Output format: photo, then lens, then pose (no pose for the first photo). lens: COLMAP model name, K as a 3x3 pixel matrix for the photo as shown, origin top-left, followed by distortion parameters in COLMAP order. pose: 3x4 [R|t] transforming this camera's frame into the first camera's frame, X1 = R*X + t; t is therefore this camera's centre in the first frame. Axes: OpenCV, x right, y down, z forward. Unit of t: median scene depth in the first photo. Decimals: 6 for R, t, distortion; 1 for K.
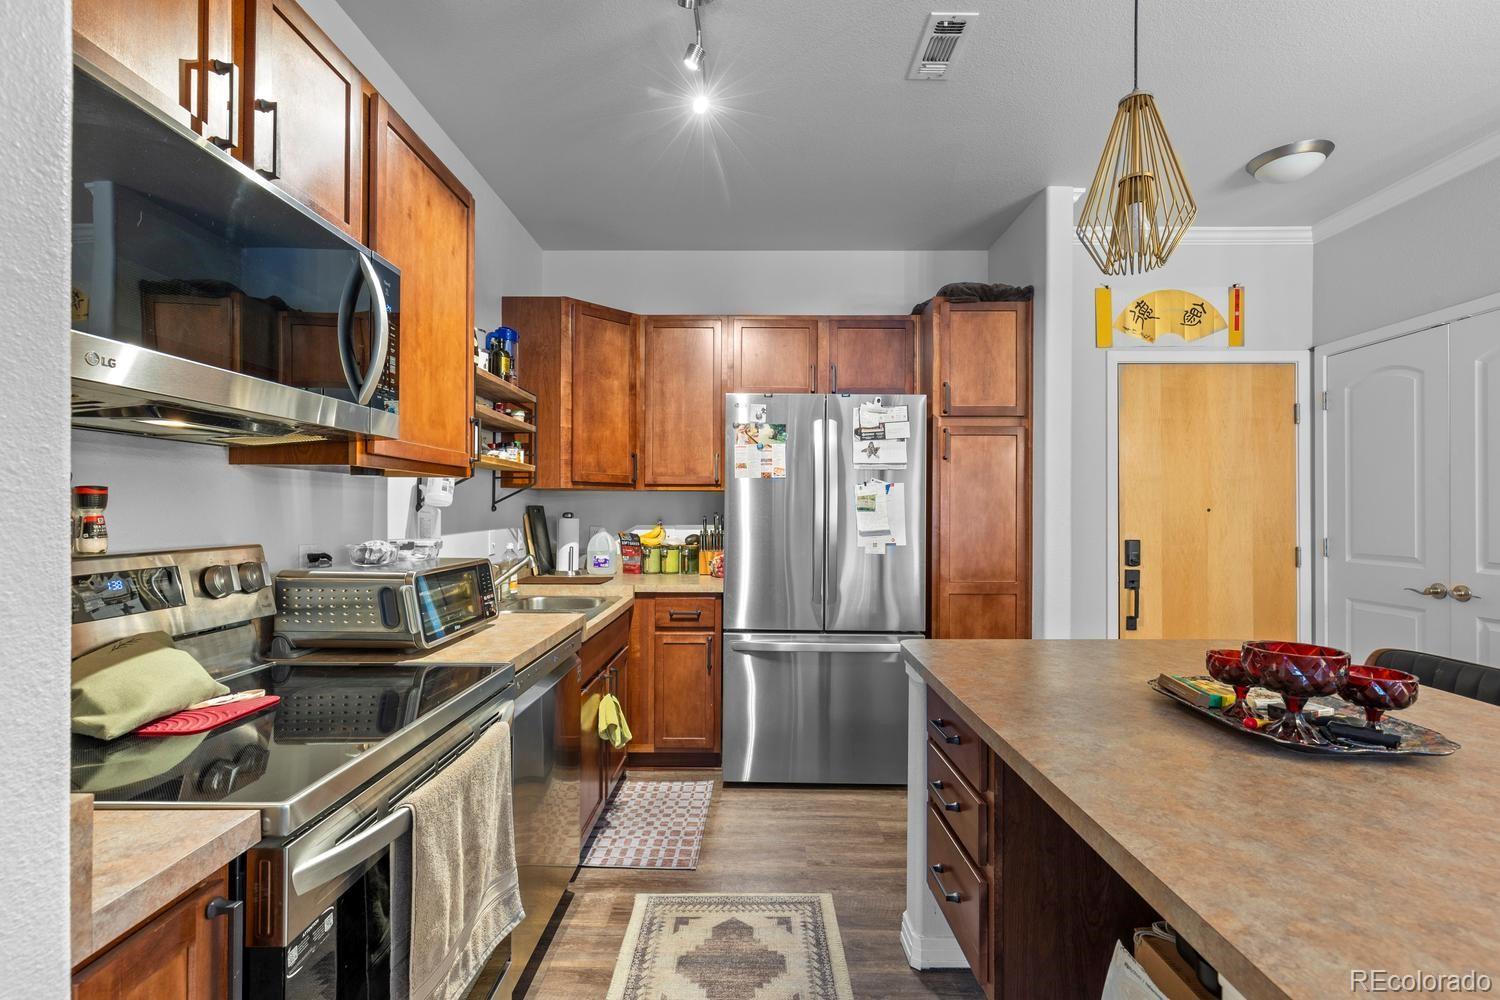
lens RADIAL K [[674.8, 0, 746.0], [0, 674.8, 501.0], [0, 0, 1]] dist [0.005960, -0.001719]
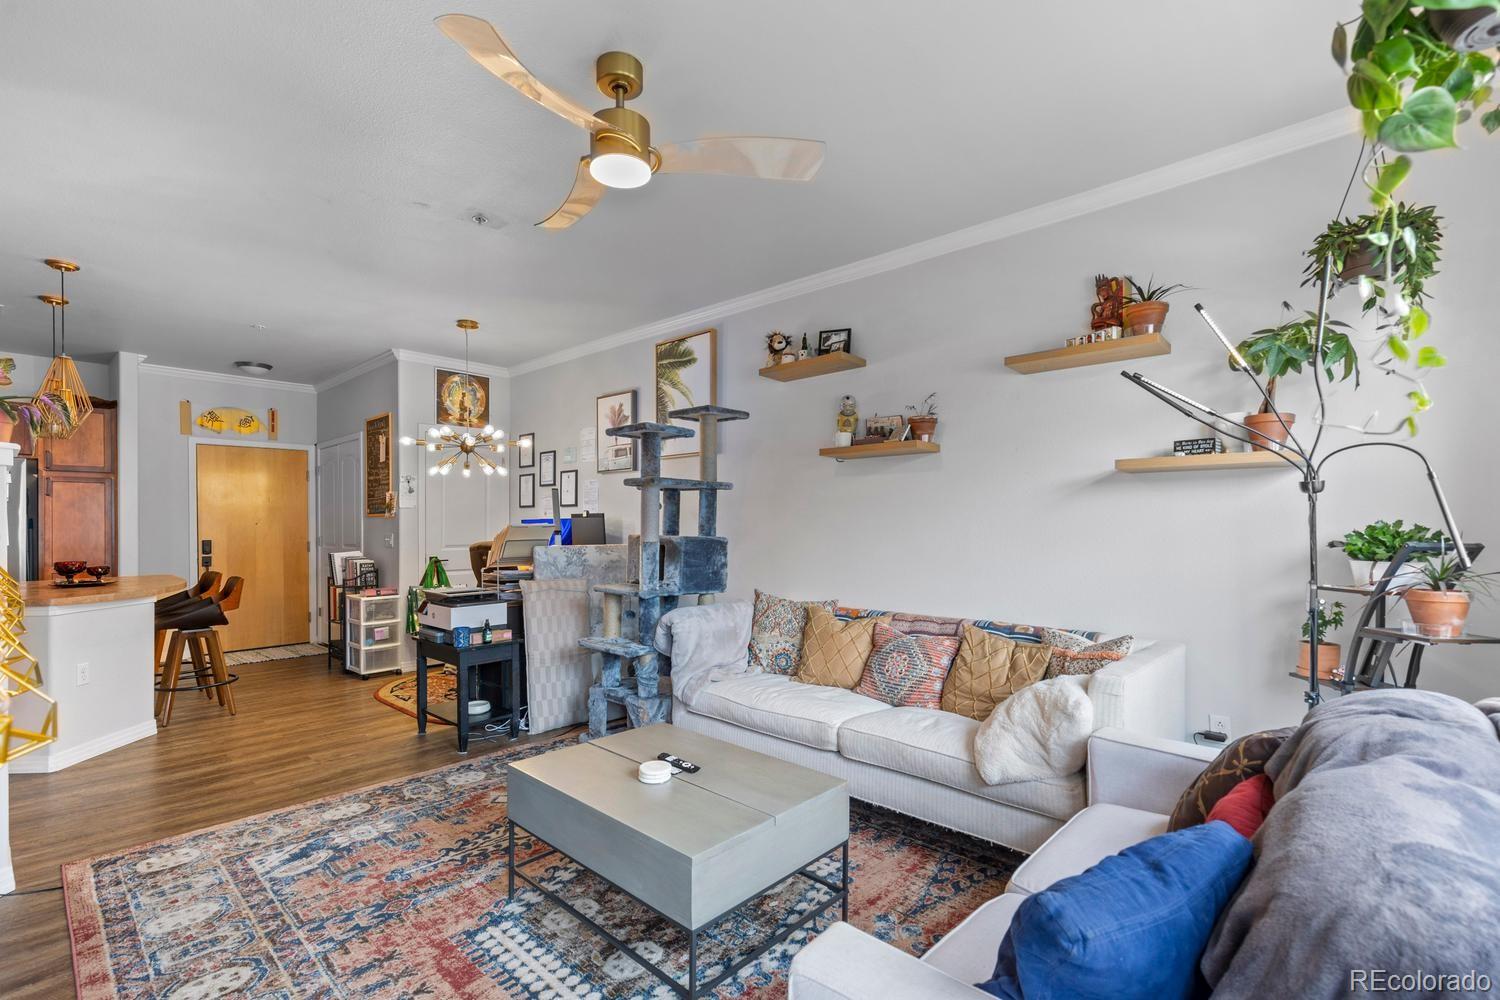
lens RADIAL K [[674.8, 0, 751.7], [0, 674.8, 521.4], [0, 0, 1]] dist [0.005960, -0.001719]
pose [[0.655412, -0.008857, 0.755220, 0.166641], [0.003714, 0.999957, 0.008504, -0.004373], [-0.755263, -0.002769, 0.655416, -1.478507]]
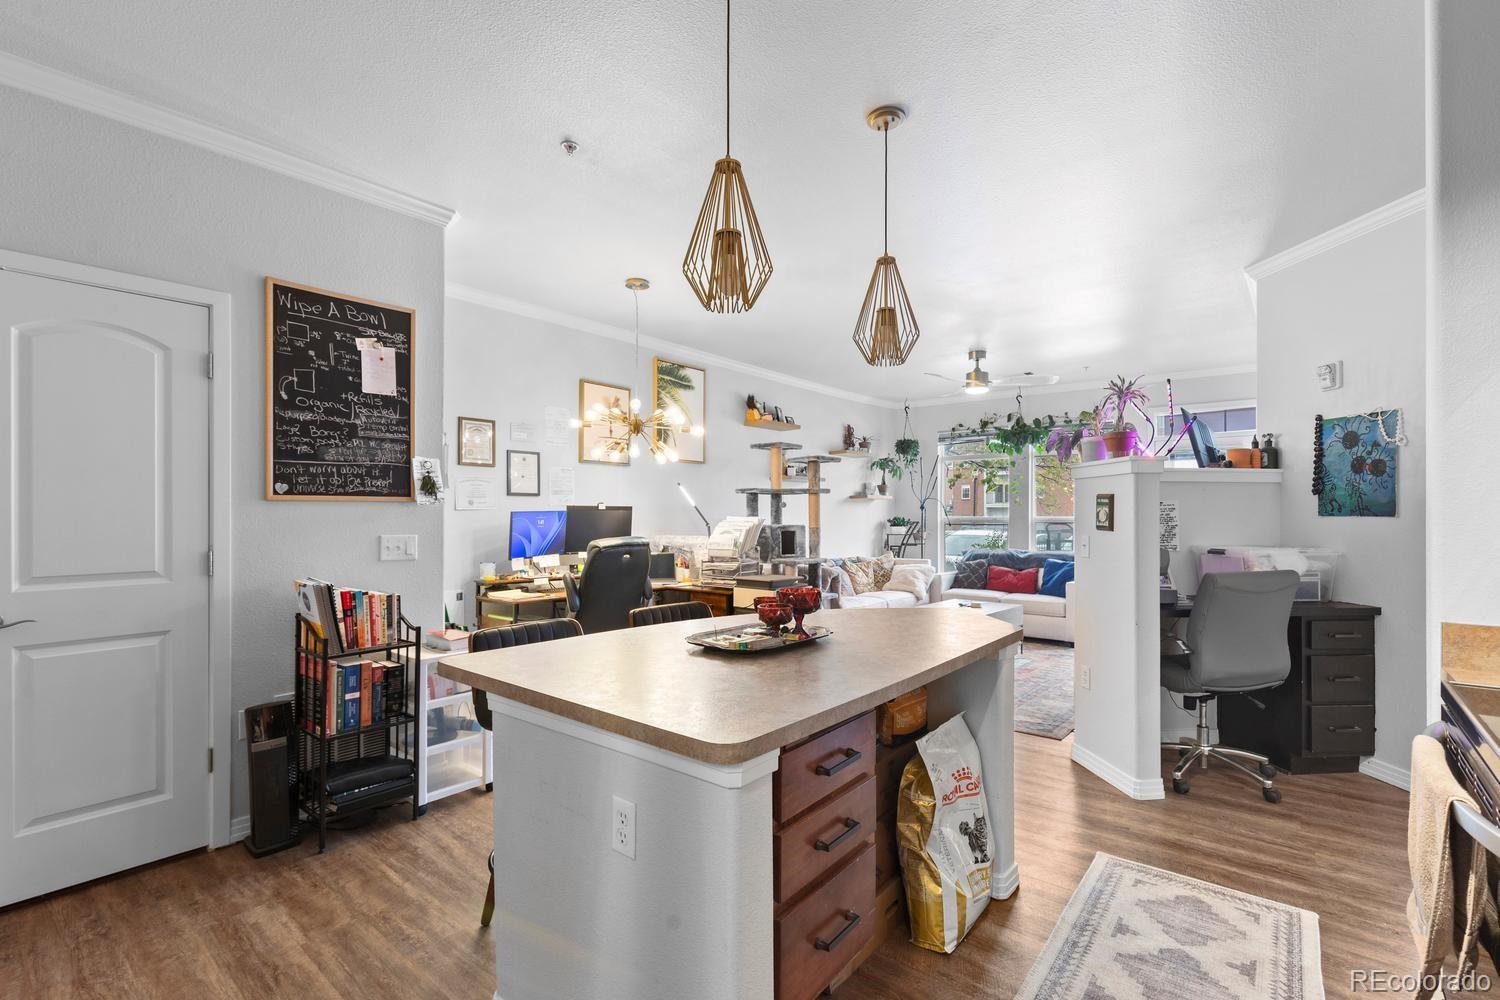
lens RADIAL K [[674.8, 0, 746.9], [0, 674.8, 513.2], [0, 0, 1]] dist [0.005960, -0.001719]
pose [[-0.775309, -0.005984, 0.631553, -0.090834], [-0.011215, 0.999928, -0.004294, 0.008042], [-0.631482, -0.010412, -0.775321, 0.908943]]
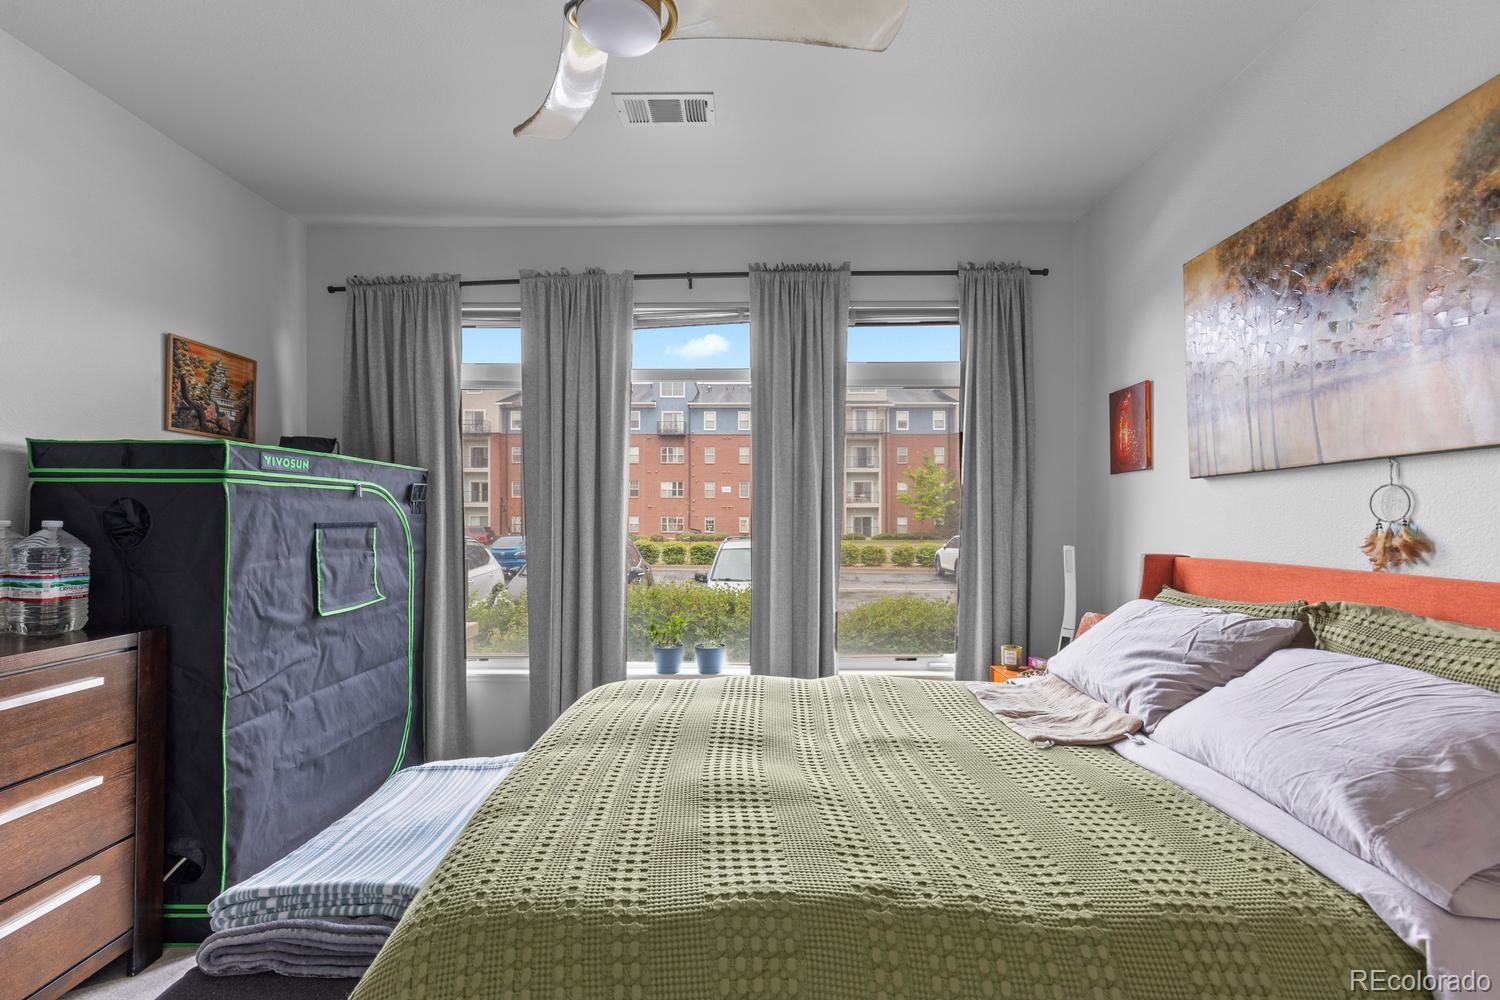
lens RADIAL K [[674.8, 0, 751.5], [0, 674.8, 511.9], [0, 0, 1]] dist [0.005960, -0.001719]
pose [[-0.999976, -0.006369, -0.002860, -0.795840], [-0.006332, 0.999899, -0.012708, -0.006555], [0.002941, -0.012690, -0.999915, -0.542982]]
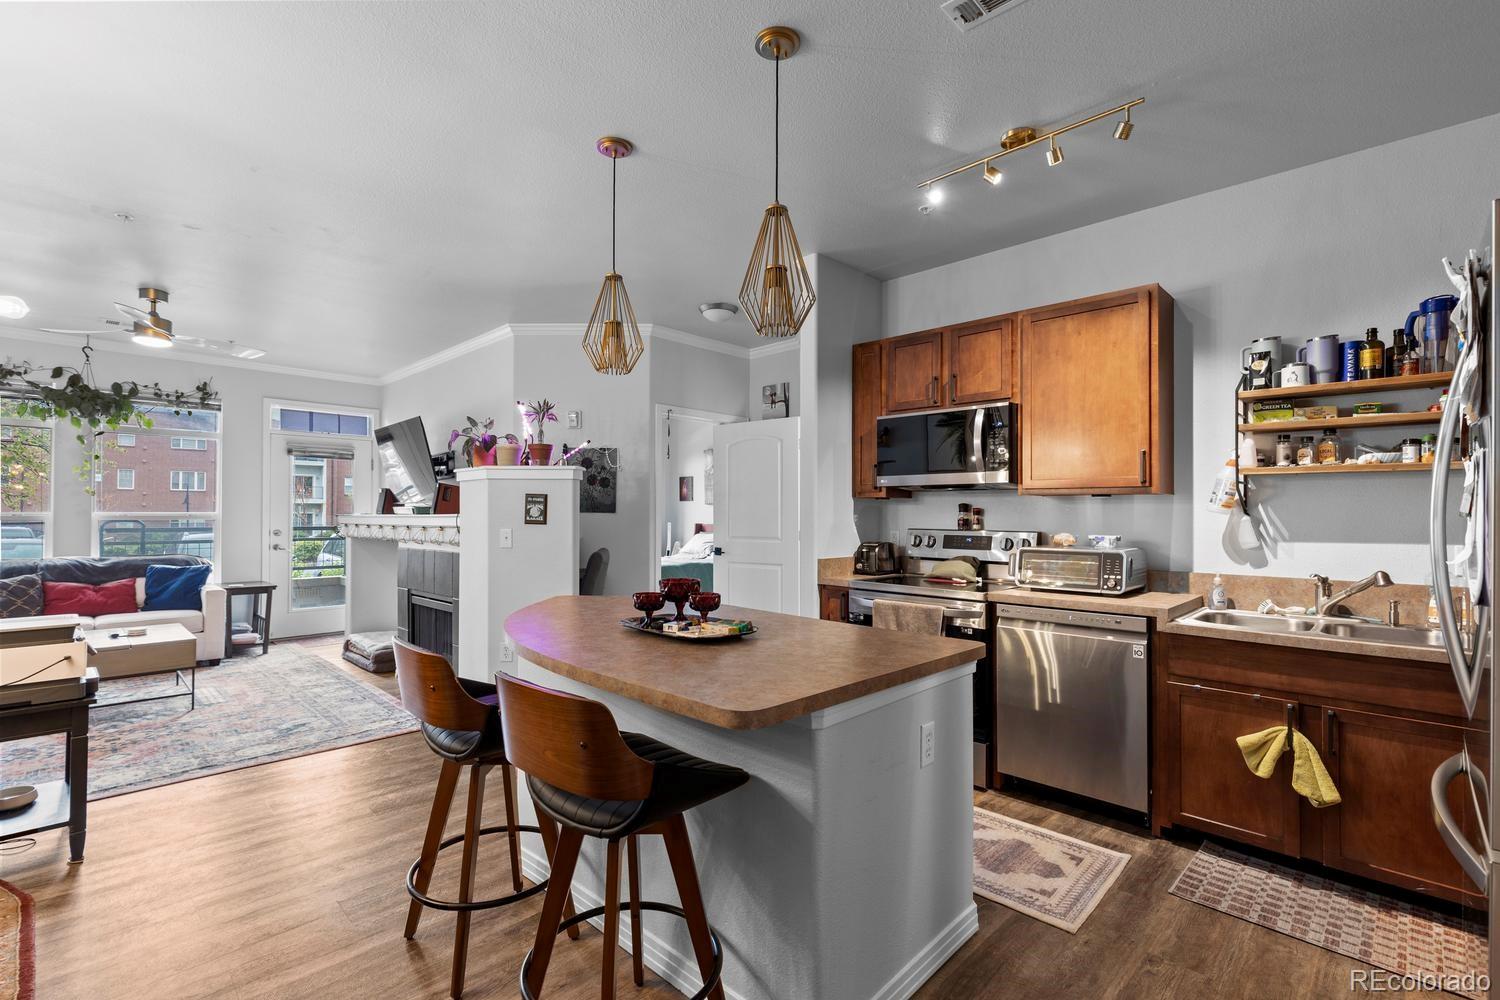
lens RADIAL K [[674.8, 0, 751.3], [0, 674.8, 505.3], [0, 0, 1]] dist [0.005960, -0.001719]
pose [[-0.683229, -0.018861, -0.729961, 0.763711], [-0.003354, 0.999737, -0.022692, 0.016238], [0.730196, -0.013056, -0.683112, 0.905941]]
